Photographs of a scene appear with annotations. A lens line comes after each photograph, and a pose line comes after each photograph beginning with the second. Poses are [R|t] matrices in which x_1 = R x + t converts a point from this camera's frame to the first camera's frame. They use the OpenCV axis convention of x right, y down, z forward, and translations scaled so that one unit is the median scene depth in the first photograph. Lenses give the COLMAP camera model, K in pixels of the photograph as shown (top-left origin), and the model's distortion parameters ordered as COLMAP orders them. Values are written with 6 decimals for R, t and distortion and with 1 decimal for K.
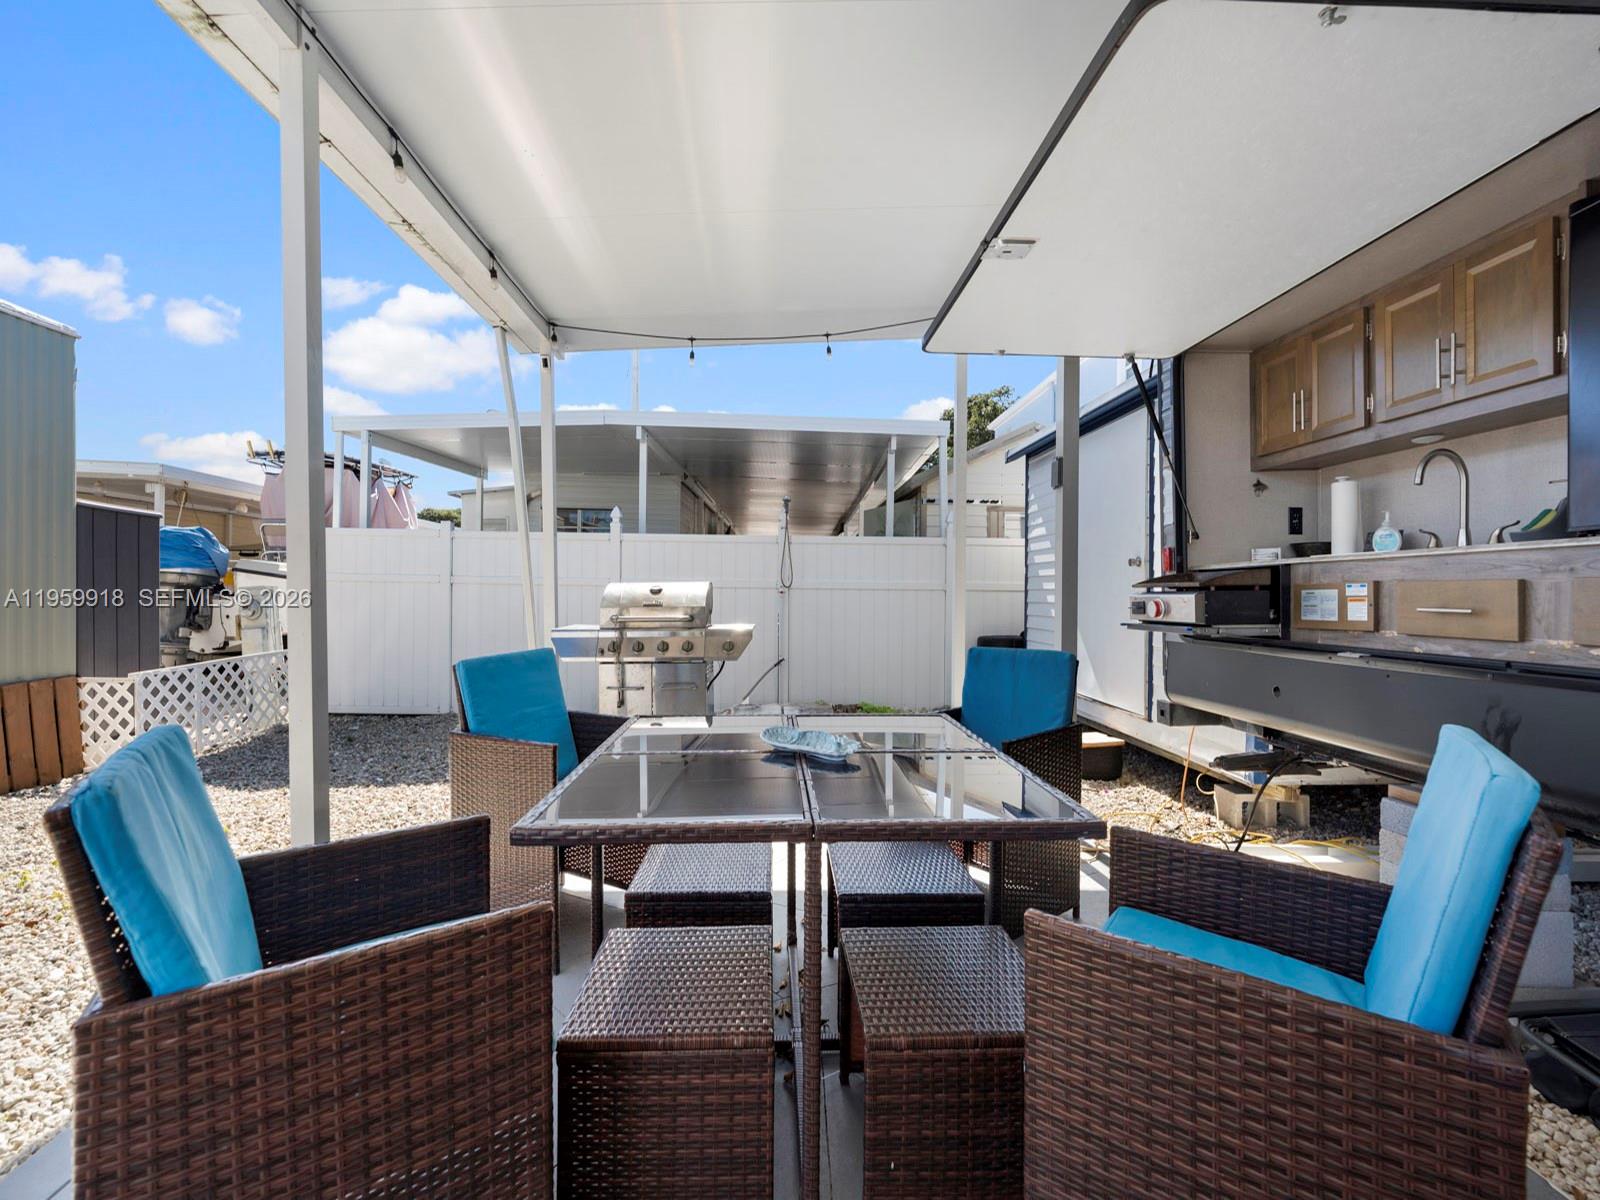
lens RADIAL K [[662.2, 0, 782.7], [0, 662.2, 594.9], [0, 0, 1]] dist [-0.003188, -0.000444]
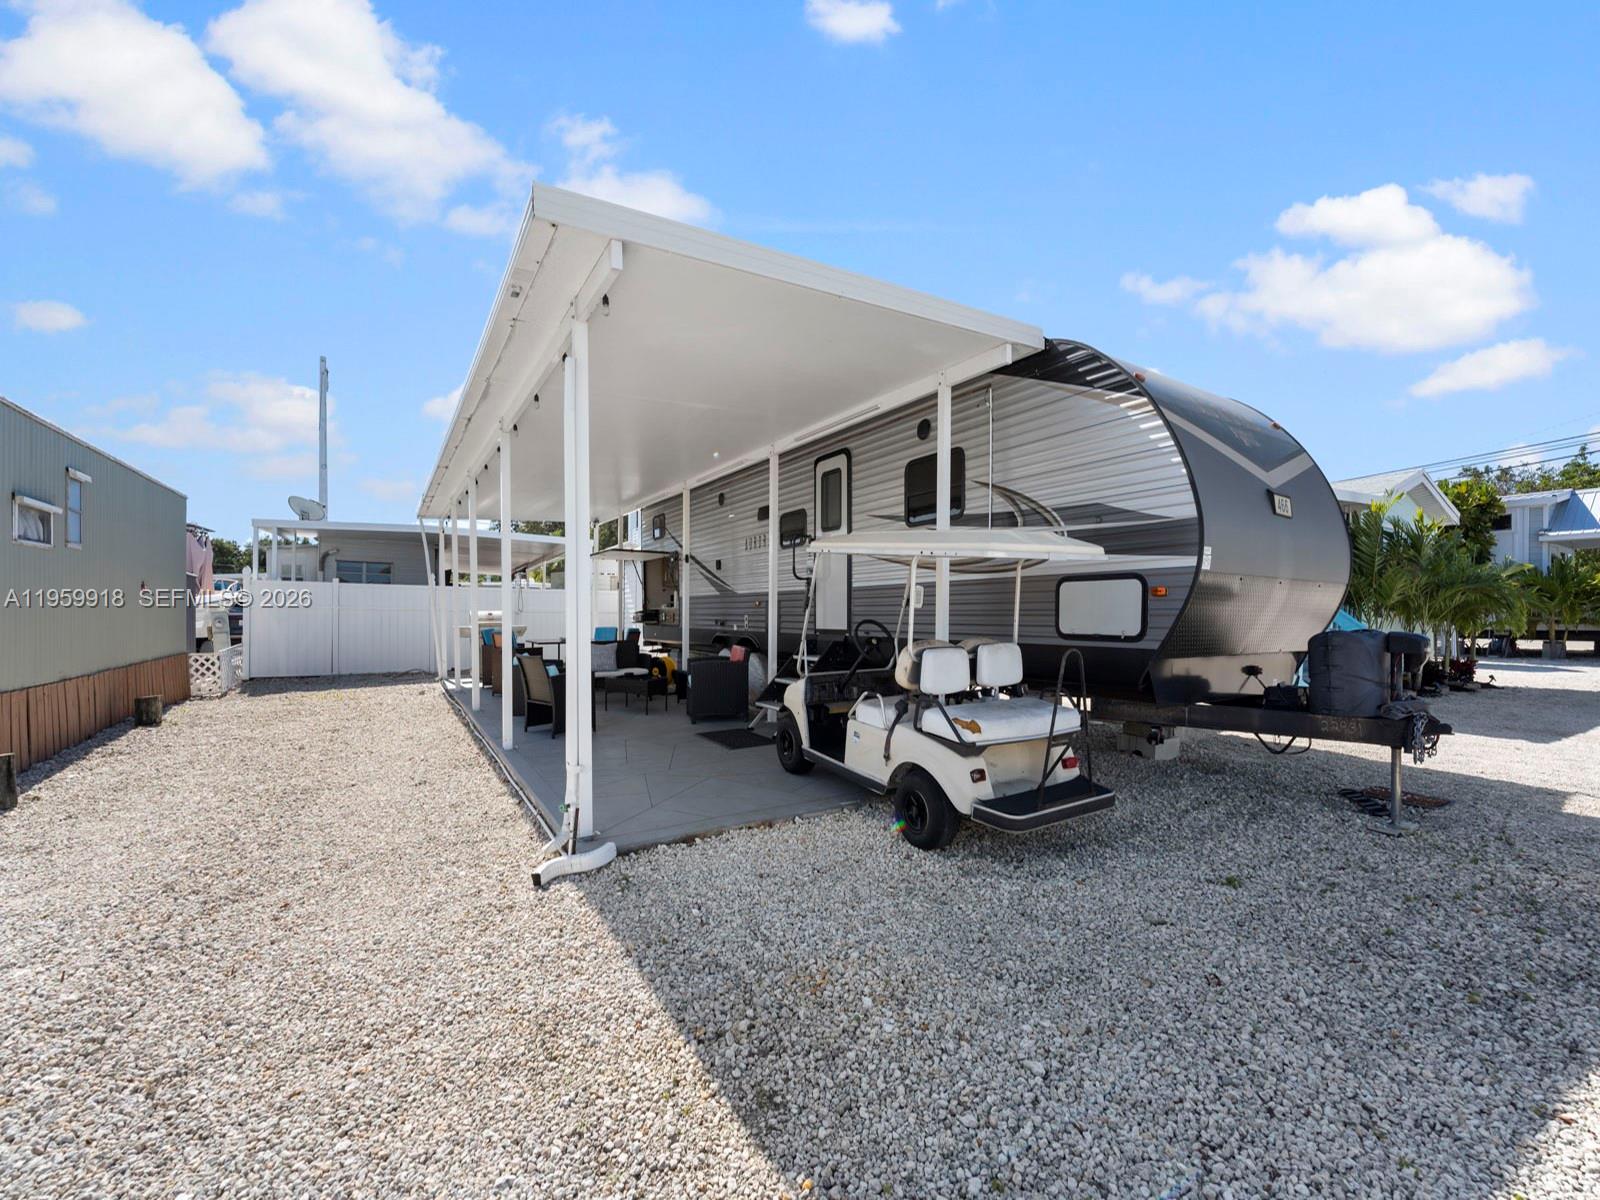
lens RADIAL K [[653.0, 0, 801.2], [0, 653.0, 613.1], [0, 0, 1]] dist [-0.004077, -0.000182]
pose [[0.855020, -0.002123, 0.518591, -0.530208], [0.001335, 0.999997, 0.001893, -0.012811], [-0.518593, -0.000926, 0.855021, -2.273633]]
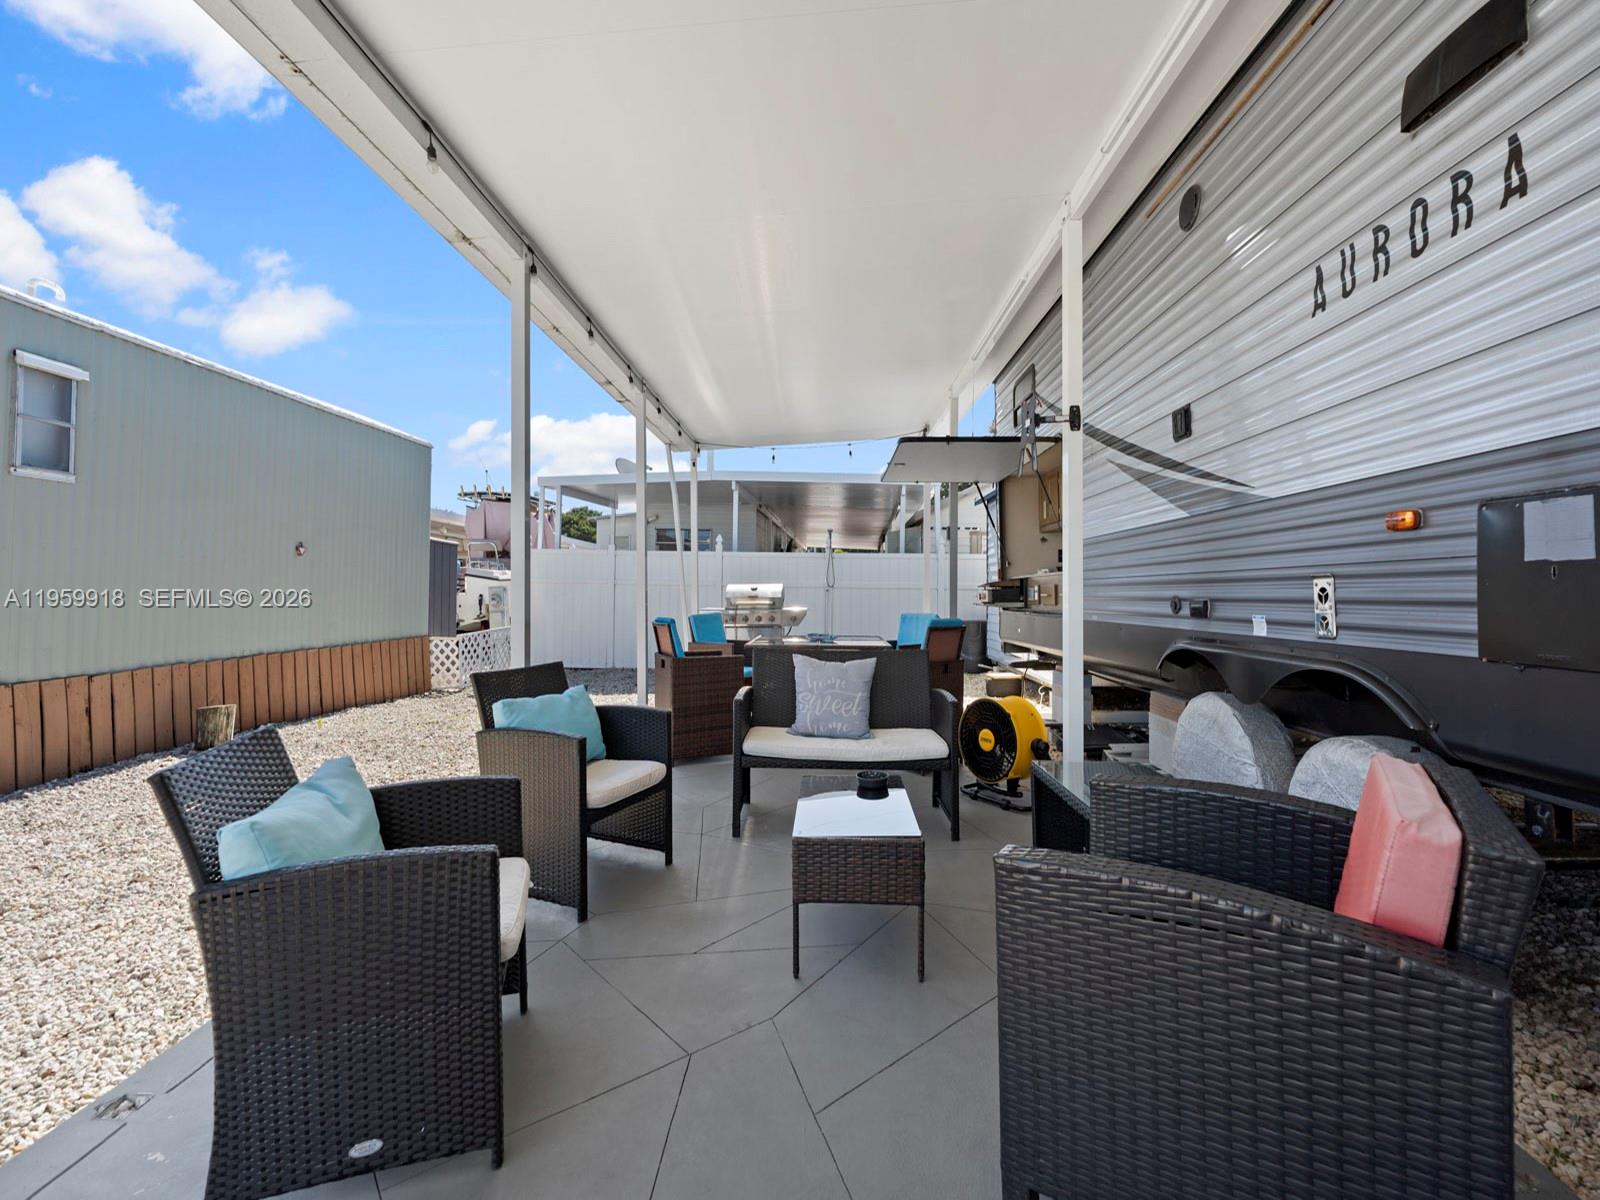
lens RADIAL K [[666.4, 0, 798.6], [0, 666.4, 581.6], [0, 0, 1]] dist [-0.002012, -0.000512]
pose [[0.997733, 0.000965, -0.067283, 0.059180], [-0.002358, 0.999785, -0.020624, 0.012316], [0.067248, 0.020736, 0.997521, -0.872307]]
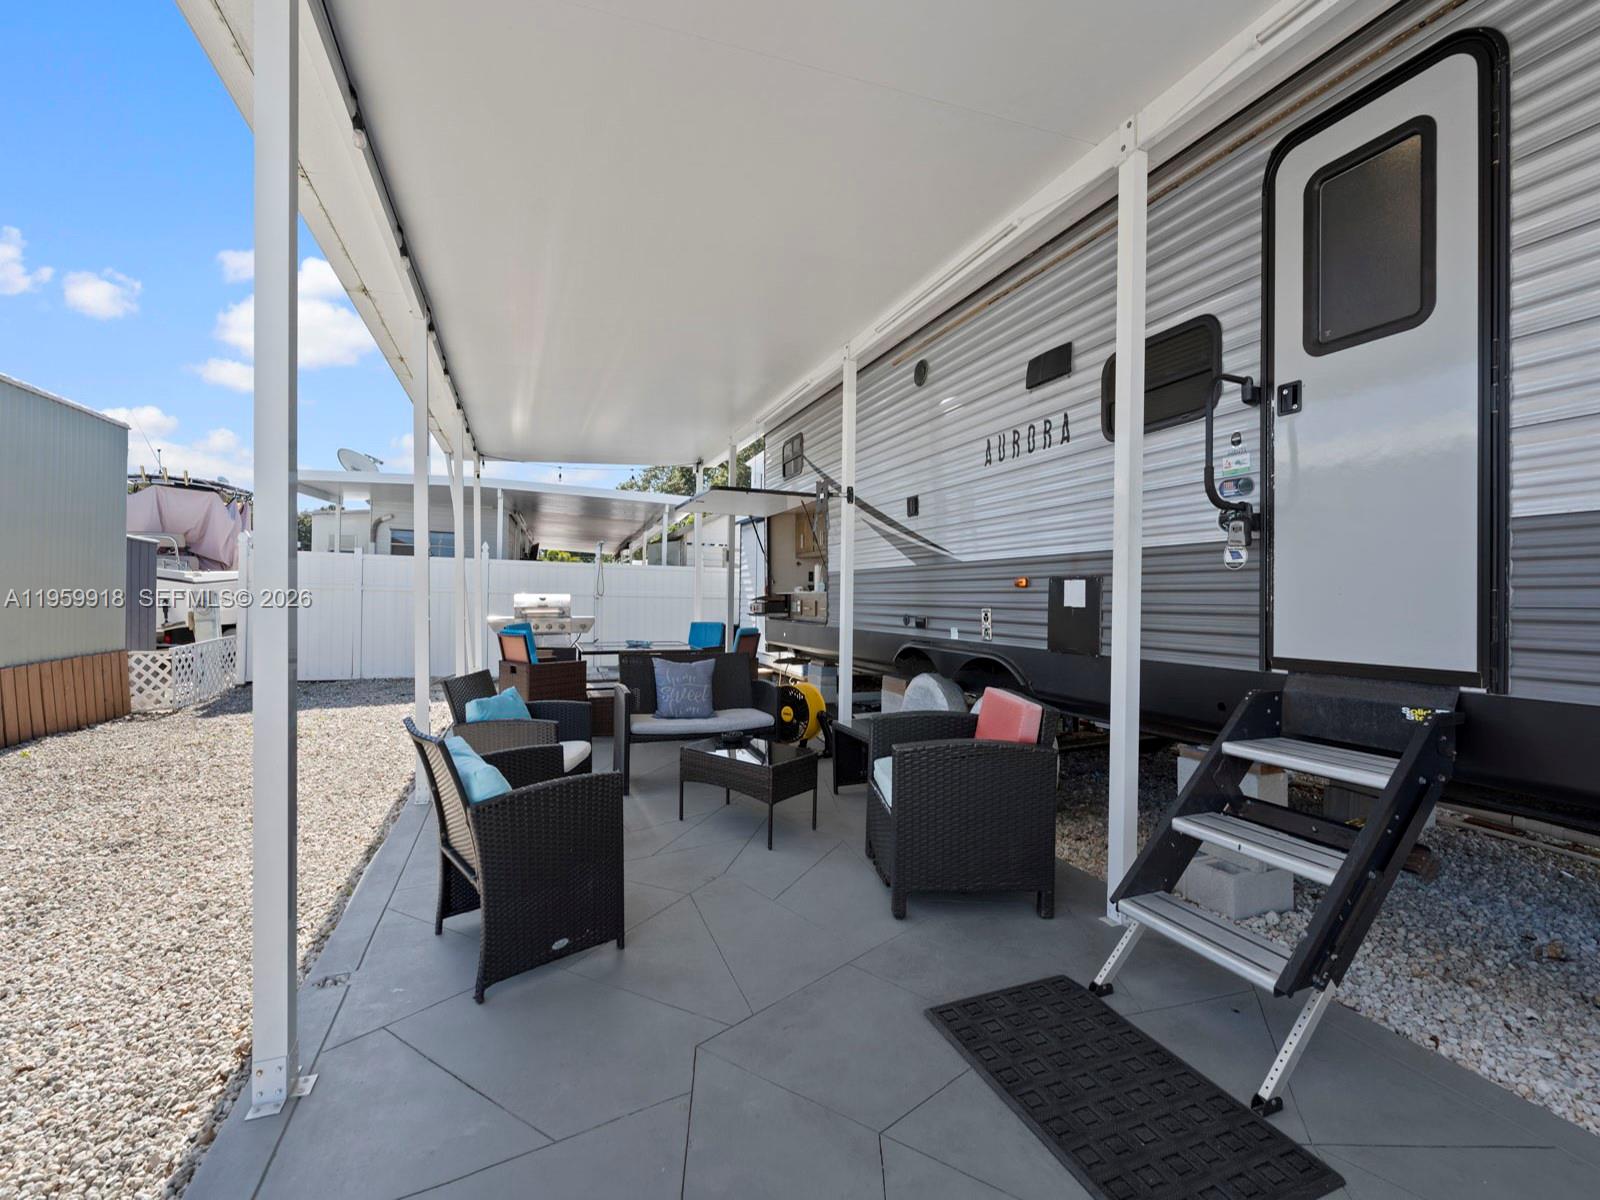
lens RADIAL K [[657.5, 0, 796.6], [0, 657.5, 605.3], [0, 0, 1]] dist [-0.002986, -0.000497]
pose [[0.937740, 0.005638, 0.347292, -0.169187], [-0.009959, 0.999894, 0.010658, -0.015332], [-0.347195, -0.013453, 0.937697, -1.140654]]
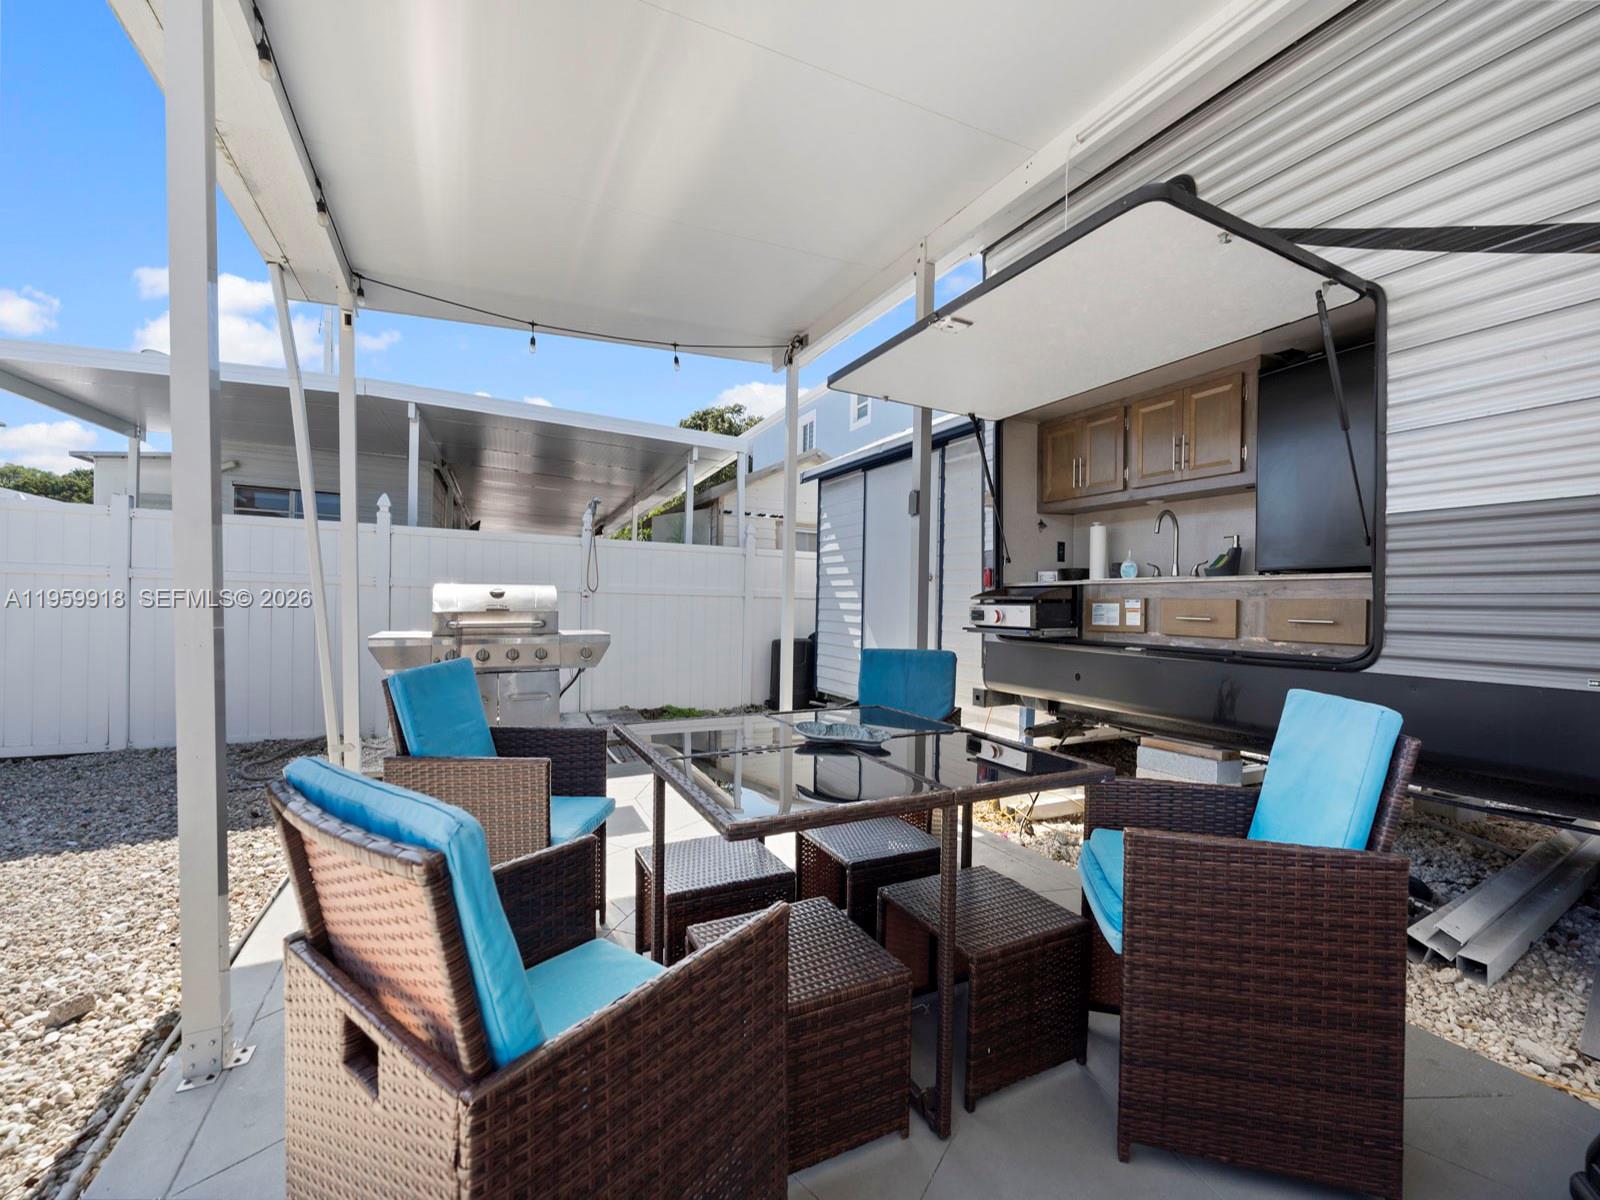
lens RADIAL K [[657.5, 0, 796.6], [0, 657.5, 605.3], [0, 0, 1]] dist [-0.002986, -0.000497]
pose [[0.906641, 0.010351, 0.421775, -0.207469], [-0.014013, 0.999886, 0.005584, -0.001339], [-0.421670, -0.010973, 0.906683, 0.002511]]
